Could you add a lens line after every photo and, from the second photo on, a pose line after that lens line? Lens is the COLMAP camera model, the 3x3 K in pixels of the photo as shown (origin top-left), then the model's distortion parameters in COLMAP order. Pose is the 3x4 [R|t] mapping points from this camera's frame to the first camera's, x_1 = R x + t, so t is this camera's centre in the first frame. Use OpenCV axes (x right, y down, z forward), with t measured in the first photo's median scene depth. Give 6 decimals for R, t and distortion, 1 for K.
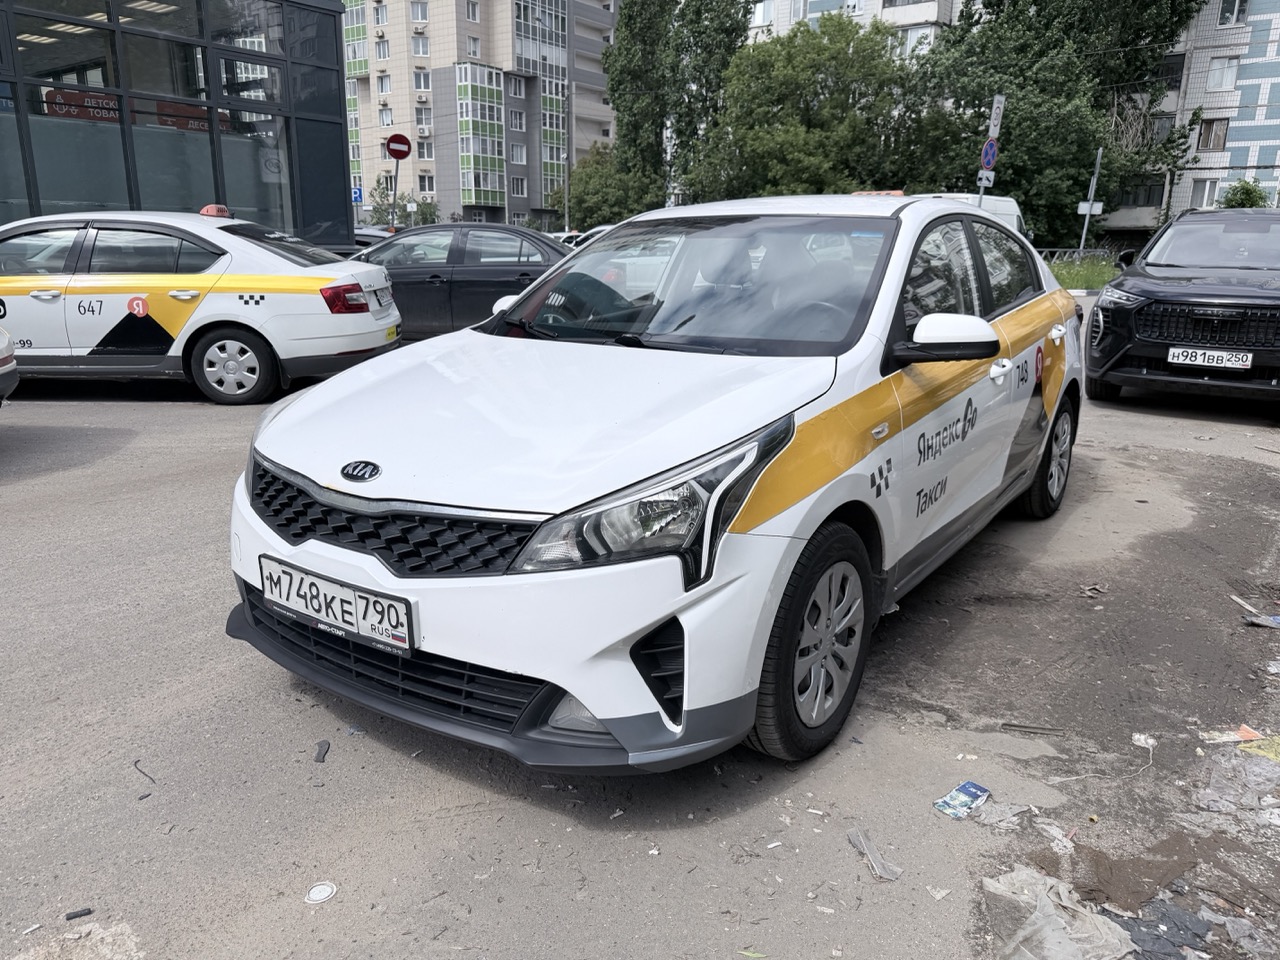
lens RADIAL K [[907.3, 0, 640.0], [0, 907.3, 480.0], [0, 0, 1]] dist [0.017611, -0.024007]
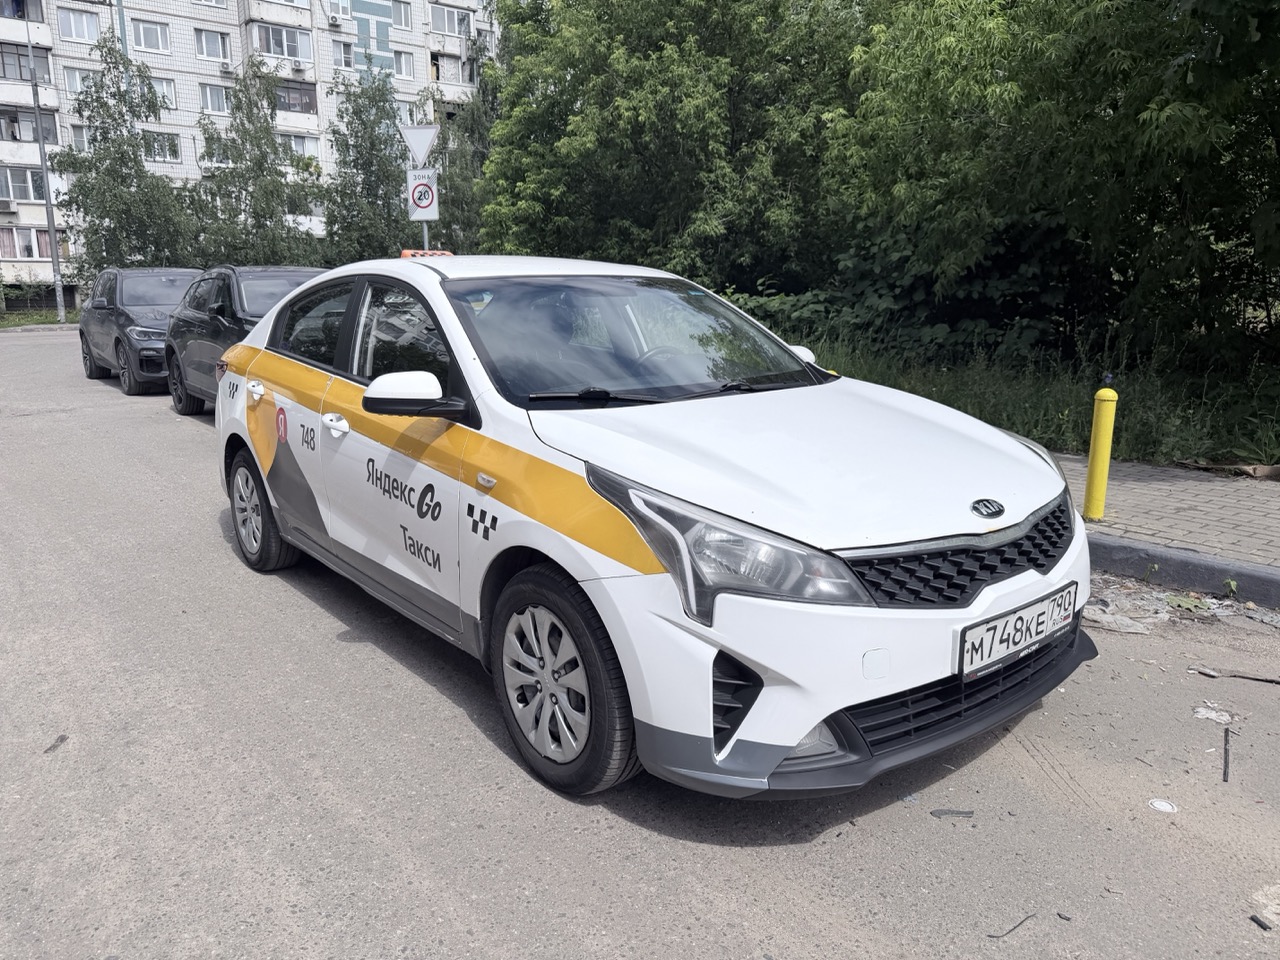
lens RADIAL K [[905.4, 0, 644.5], [0, 905.4, 487.9], [0, 0, 1]] dist [0.002457, -0.008875]
pose [[0.267179, -0.209813, 0.940529, -0.116339], [0.252726, 0.957103, 0.141718, -0.023614], [-0.929917, 0.199832, 0.308743, 0.084790]]
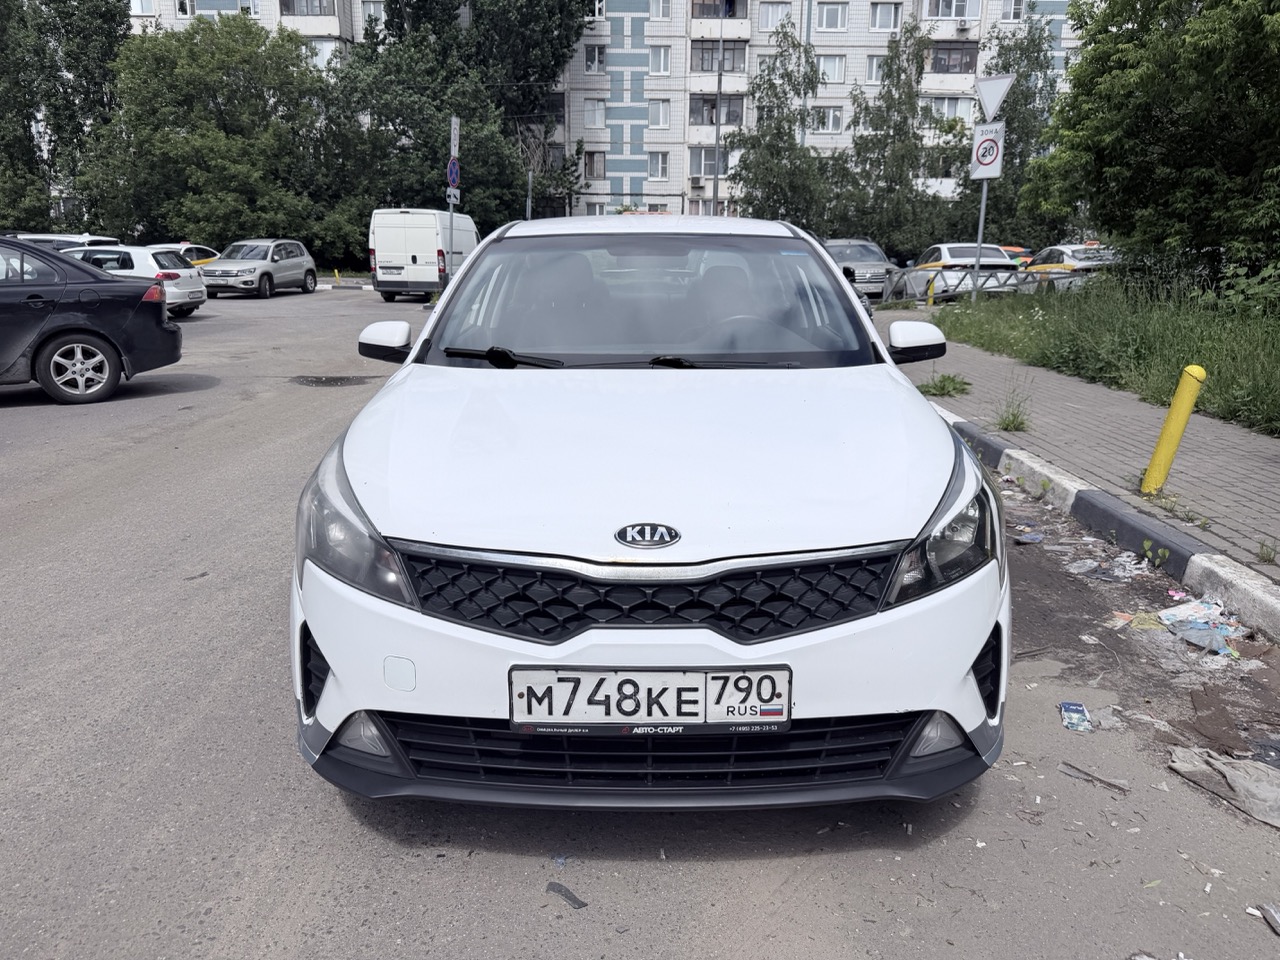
lens RADIAL K [[905.4, 0, 644.5], [0, 905.4, 487.9], [0, 0, 1]] dist [0.002457, -0.008875]
pose [[0.816404, -0.143599, 0.559342, -0.062250], [0.146401, 0.988413, 0.040070, -0.006849], [-0.558615, 0.049175, 0.827968, 0.025918]]
